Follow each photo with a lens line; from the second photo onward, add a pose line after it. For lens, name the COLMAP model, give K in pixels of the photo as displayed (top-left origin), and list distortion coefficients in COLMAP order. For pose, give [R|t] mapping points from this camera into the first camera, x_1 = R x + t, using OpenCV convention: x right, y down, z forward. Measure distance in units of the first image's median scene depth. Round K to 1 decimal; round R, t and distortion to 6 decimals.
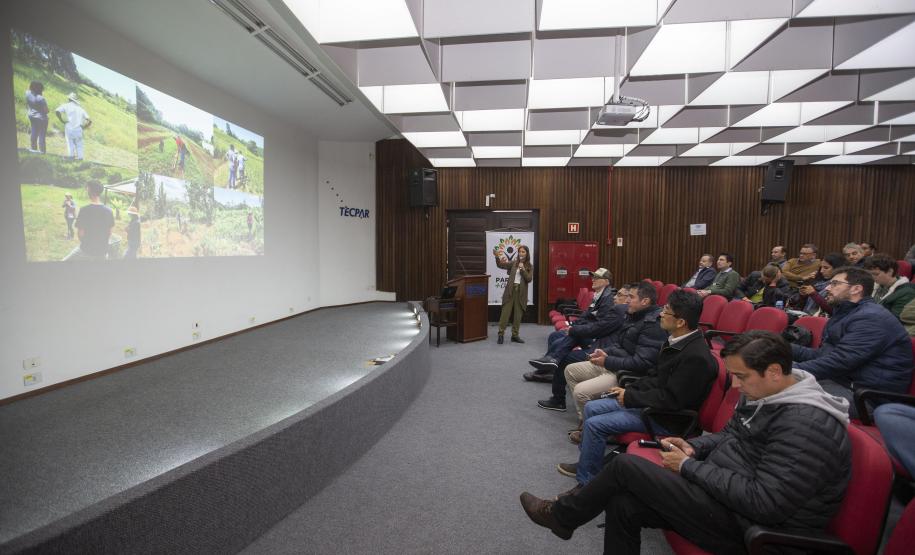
lens RADIAL K [[421.4, 0, 457.5], [0, 421.4, 277.5], [0, 0, 1]] dist [-0.049327, 0.019786]
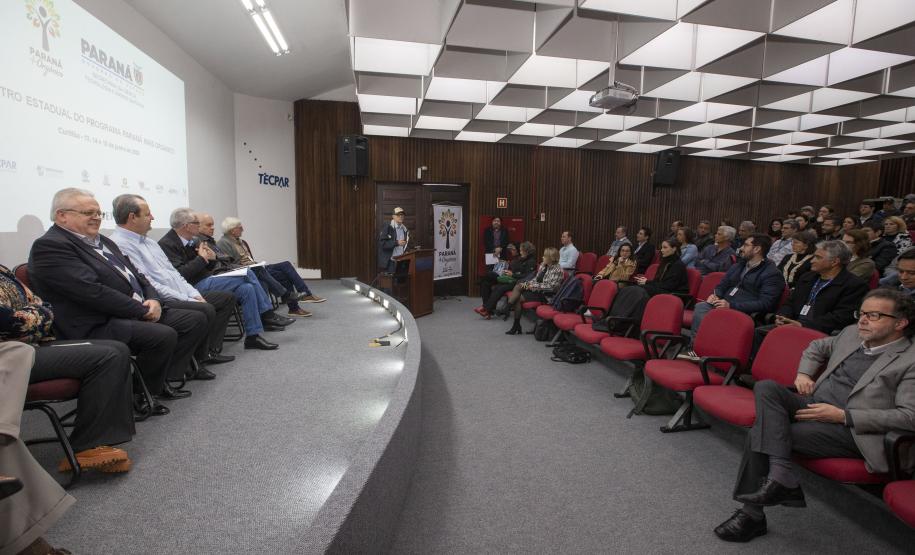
lens RADIAL K [[421.4, 0, 457.5], [0, 421.4, 277.5], [0, 0, 1]] dist [-0.049327, 0.019786]
pose [[0.948974, -0.031971, 0.313728, -0.163665], [0.013363, 0.998031, 0.061285, 0.000851], [-0.315070, -0.053966, 0.947533, 0.035320]]
